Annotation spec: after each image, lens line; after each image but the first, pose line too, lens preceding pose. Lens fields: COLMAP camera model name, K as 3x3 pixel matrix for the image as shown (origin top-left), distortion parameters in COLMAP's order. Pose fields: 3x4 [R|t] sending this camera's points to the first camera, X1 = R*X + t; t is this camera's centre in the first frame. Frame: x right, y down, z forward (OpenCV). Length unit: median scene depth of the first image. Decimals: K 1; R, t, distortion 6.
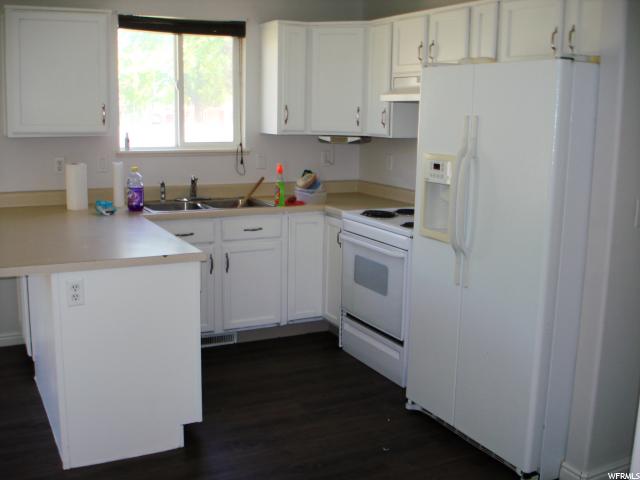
lens RADIAL K [[722.9, 0, 320.0], [0, 722.9, 240.0], [0, 0, 1]] dist [-0.089923, 0.008900]
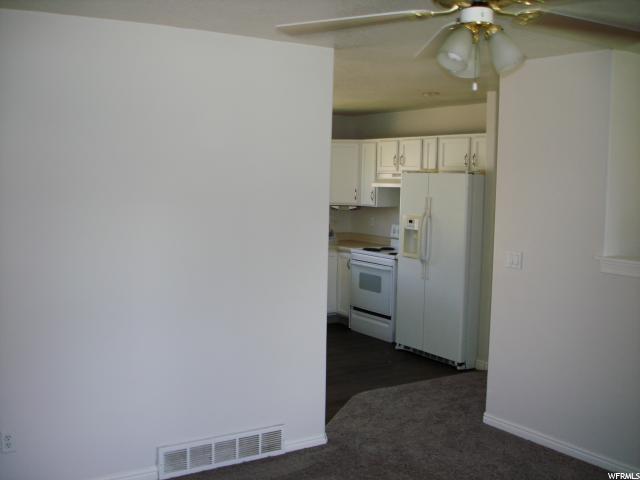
lens RADIAL K [[722.9, 0, 320.0], [0, 722.9, 240.0], [0, 0, 1]] dist [-0.089923, 0.008900]
pose [[0.994084, -0.006148, 0.108444, -0.254457], [0.015844, 0.995926, -0.088775, 0.102701], [-0.107457, 0.089968, 0.990131, -0.799521]]
